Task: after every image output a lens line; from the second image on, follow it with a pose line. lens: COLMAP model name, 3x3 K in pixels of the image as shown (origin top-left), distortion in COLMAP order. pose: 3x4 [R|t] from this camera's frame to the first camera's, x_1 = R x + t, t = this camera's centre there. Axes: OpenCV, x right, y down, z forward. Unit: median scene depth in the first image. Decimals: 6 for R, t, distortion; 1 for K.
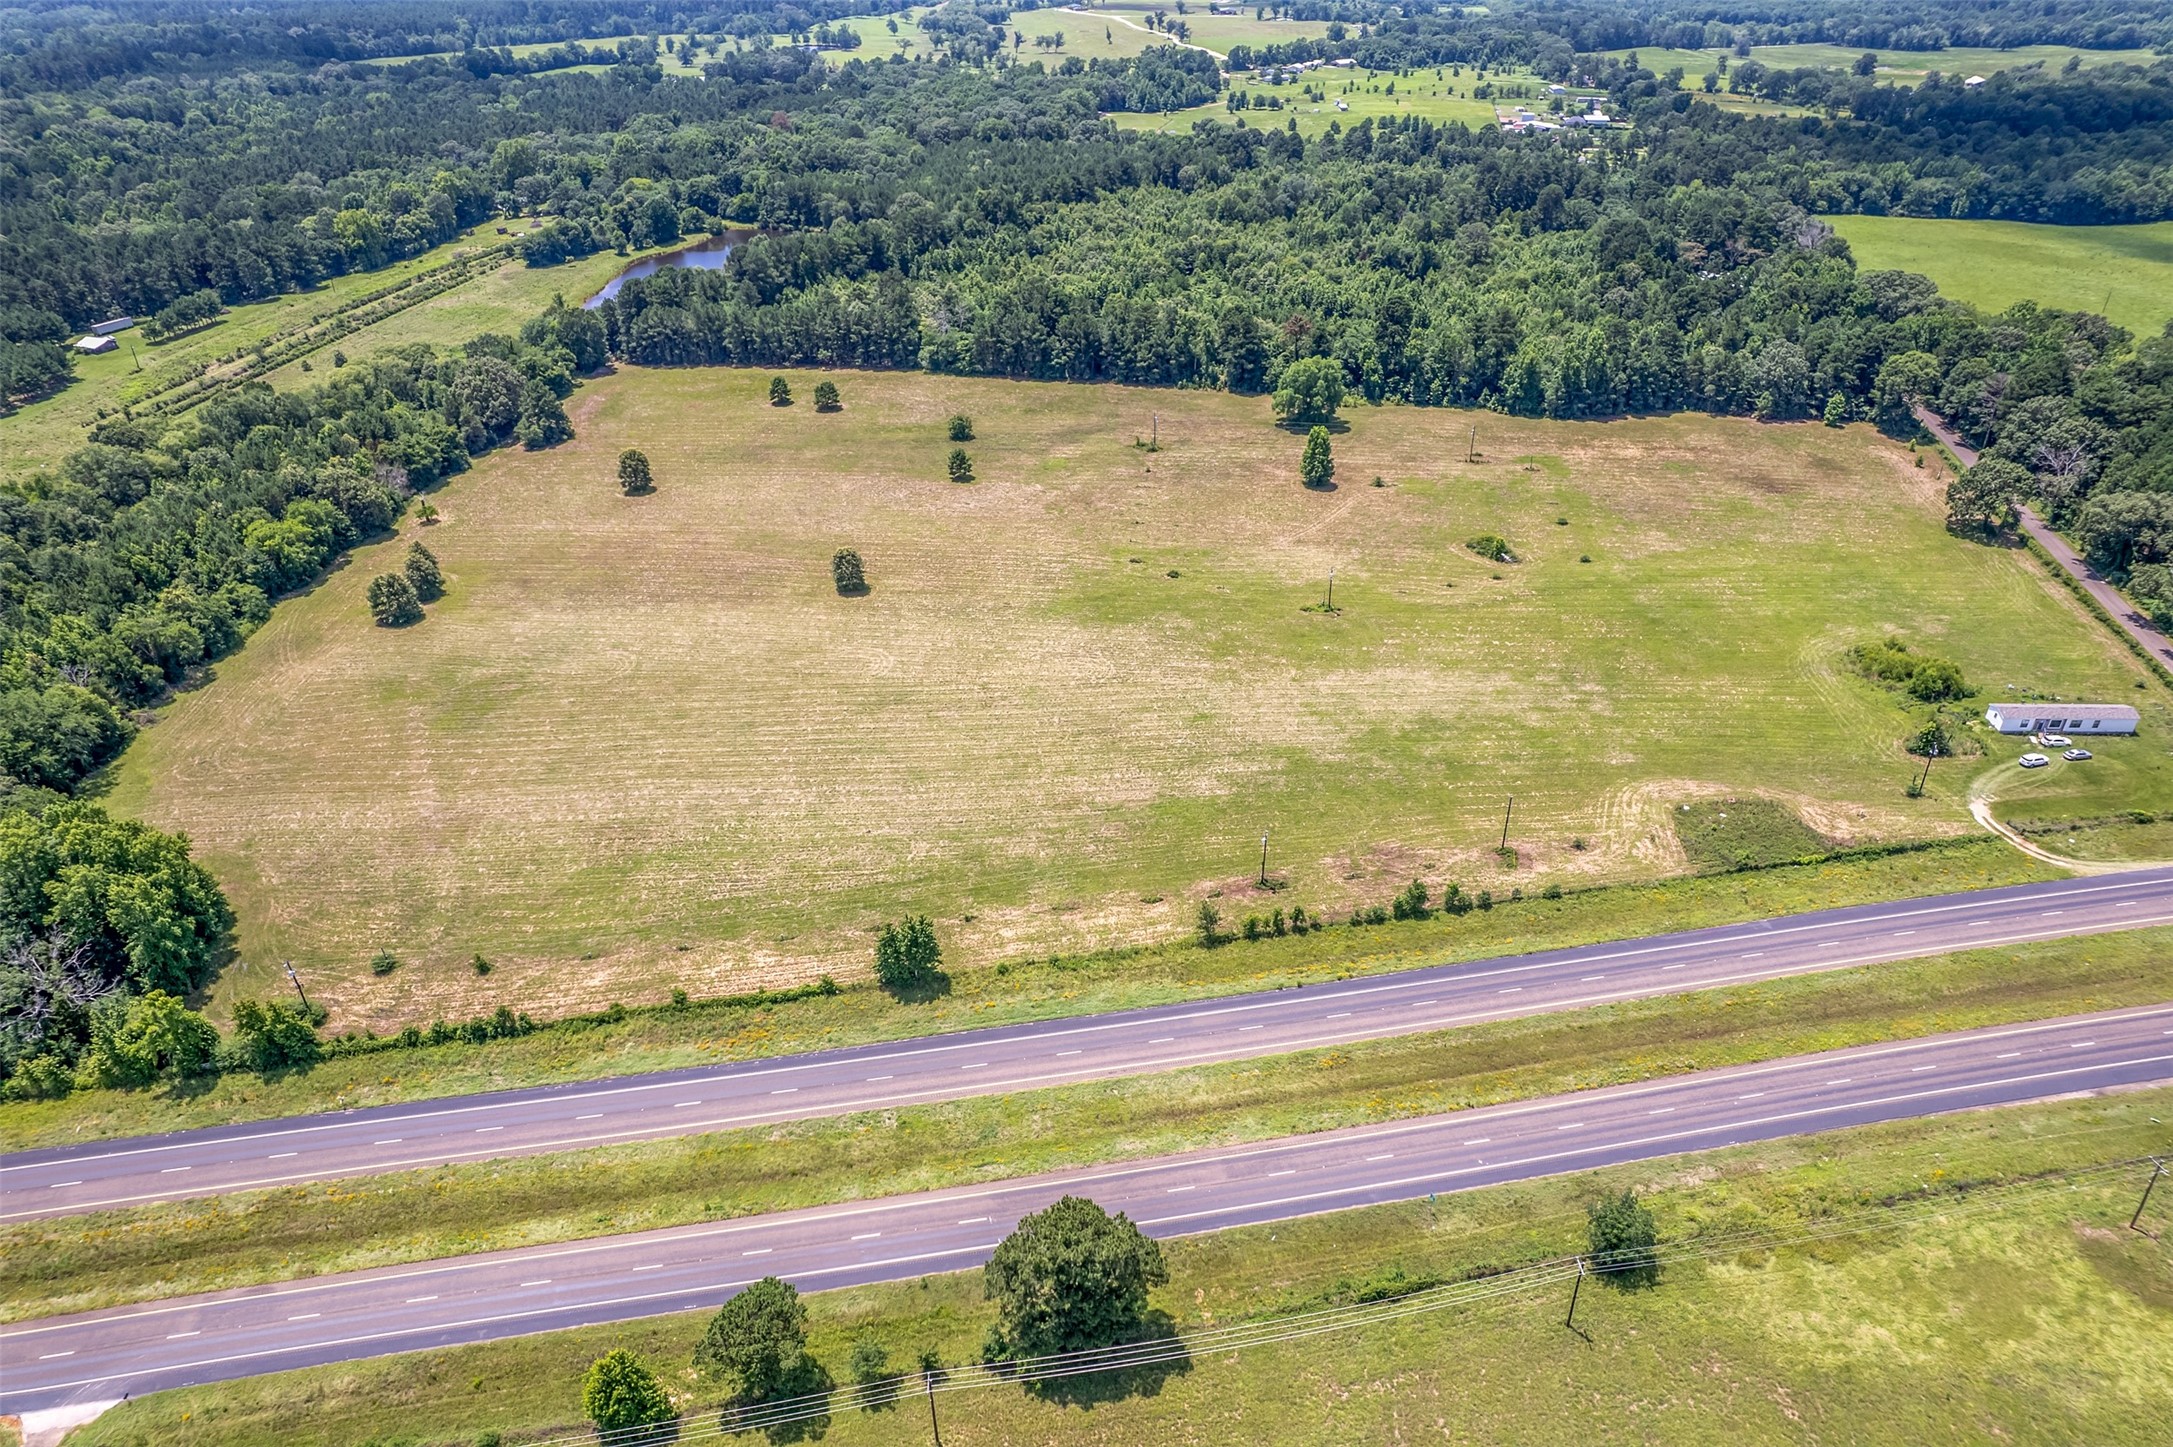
lens RADIAL K [[1380.8, 0, 1101.2], [0, 1380.8, 726.1], [0, 0, 1]] dist [-0.063239, 0.067476]
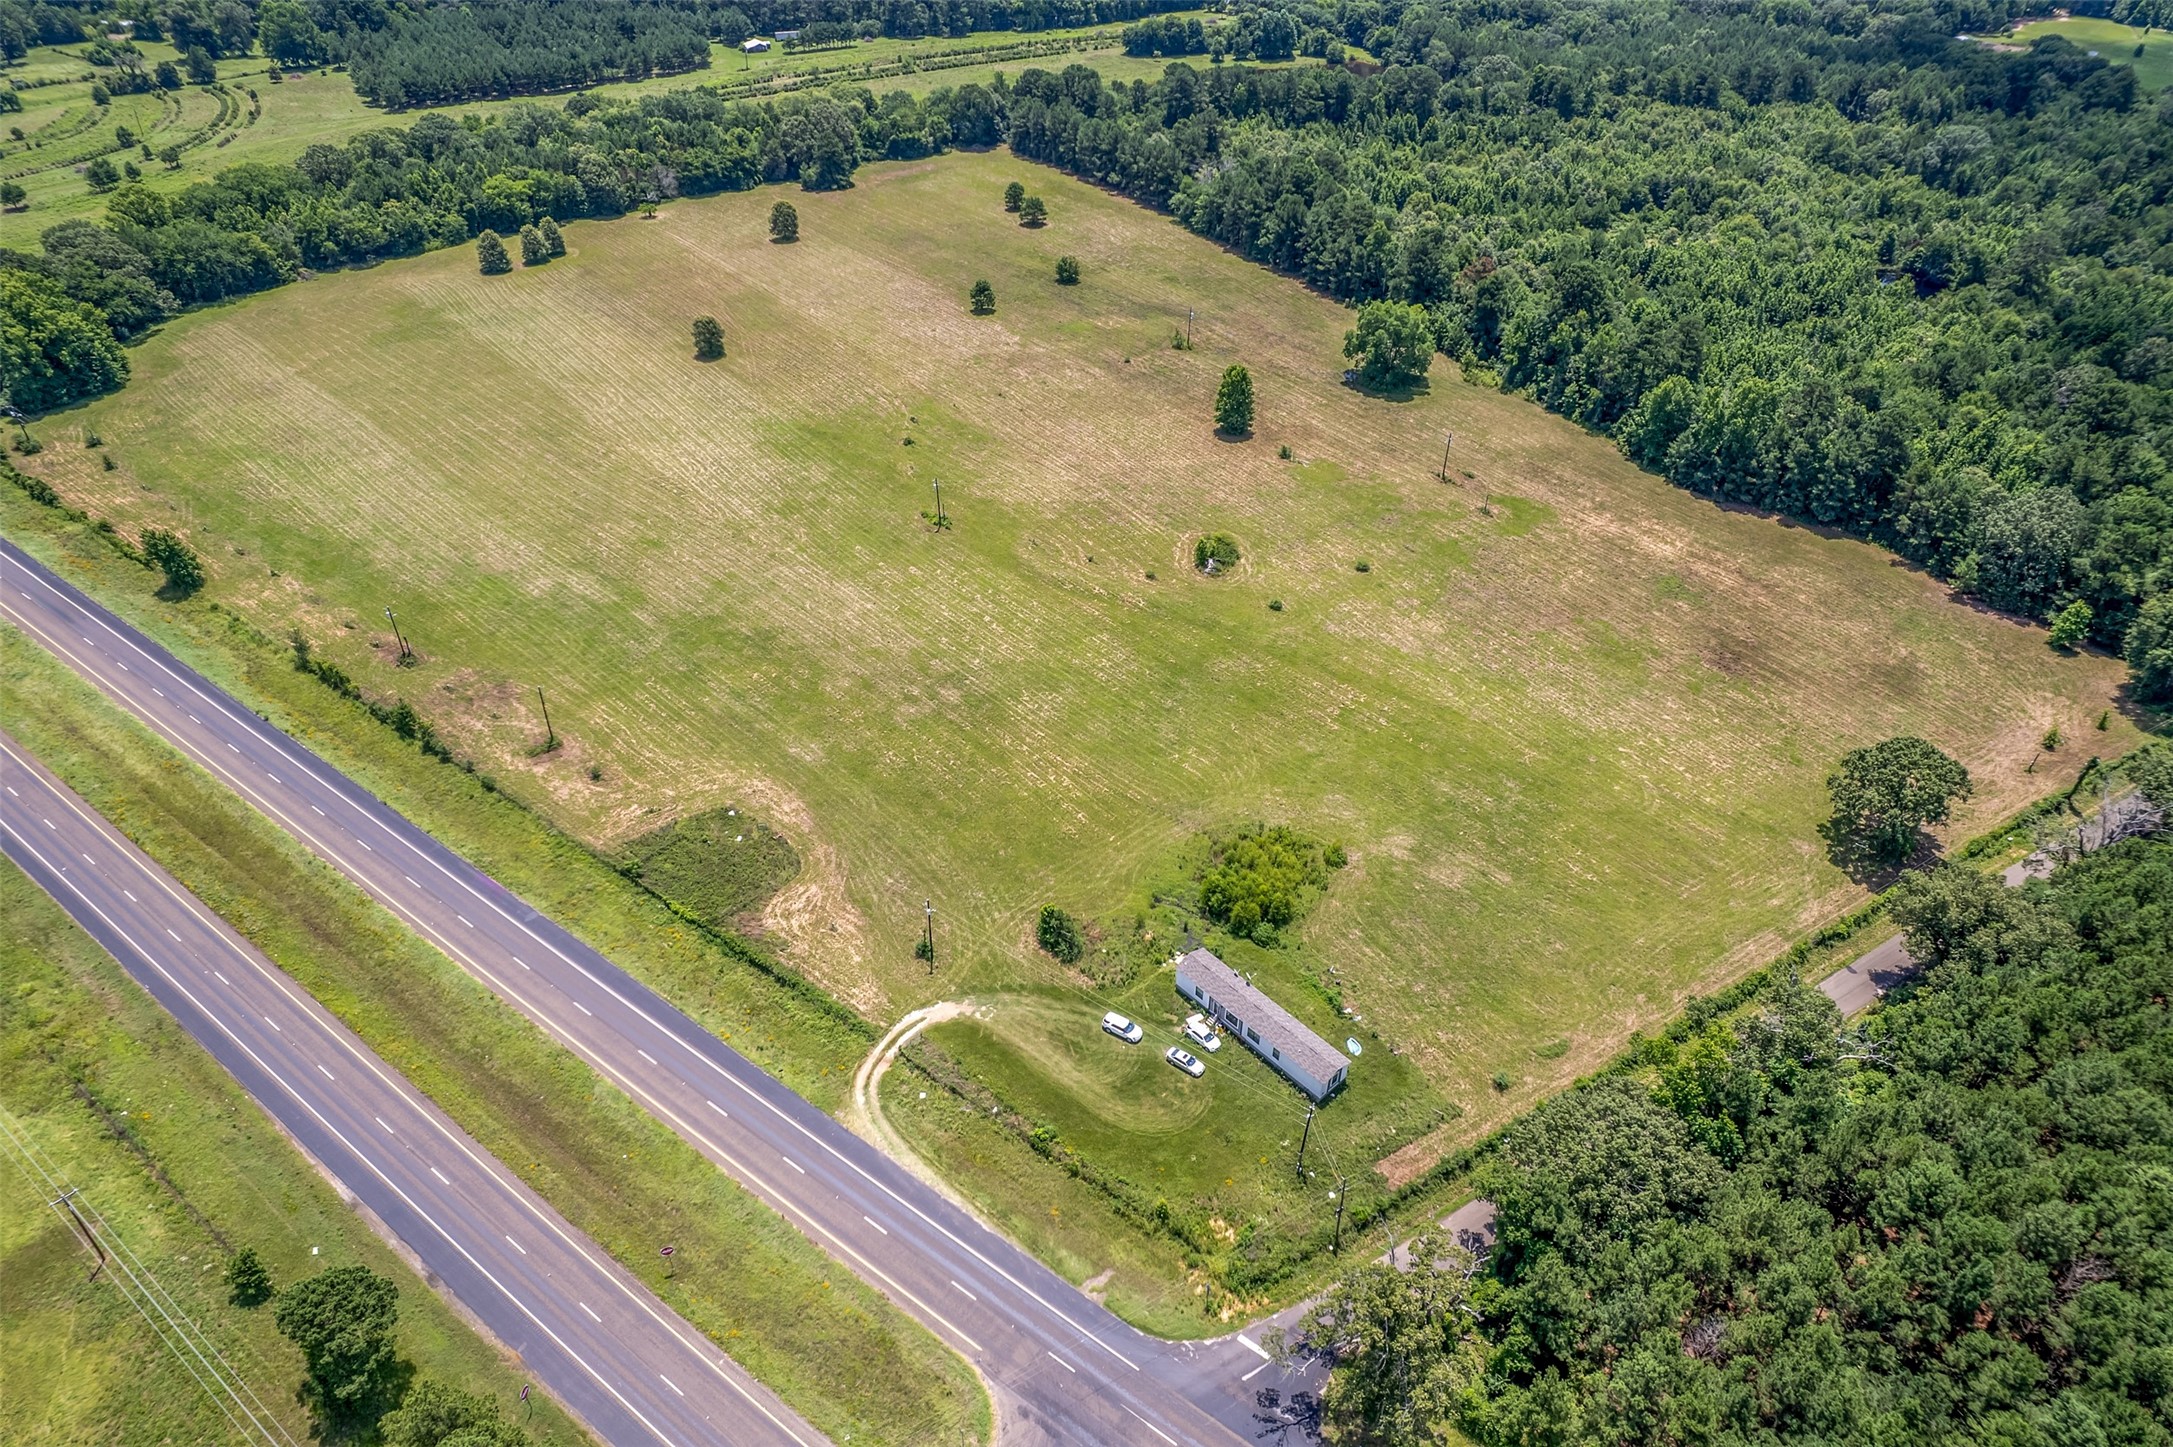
lens RADIAL K [[1387.6, 0, 1093.4], [0, 1387.6, 734.5], [0, 0, 1]] dist [-0.072140, 0.067331]
pose [[0.686065, 0.455301, -0.567465, 0.889124], [-0.393339, 0.888280, 0.237157, -0.236380], [0.612045, 0.060501, 0.788505, 0.379510]]
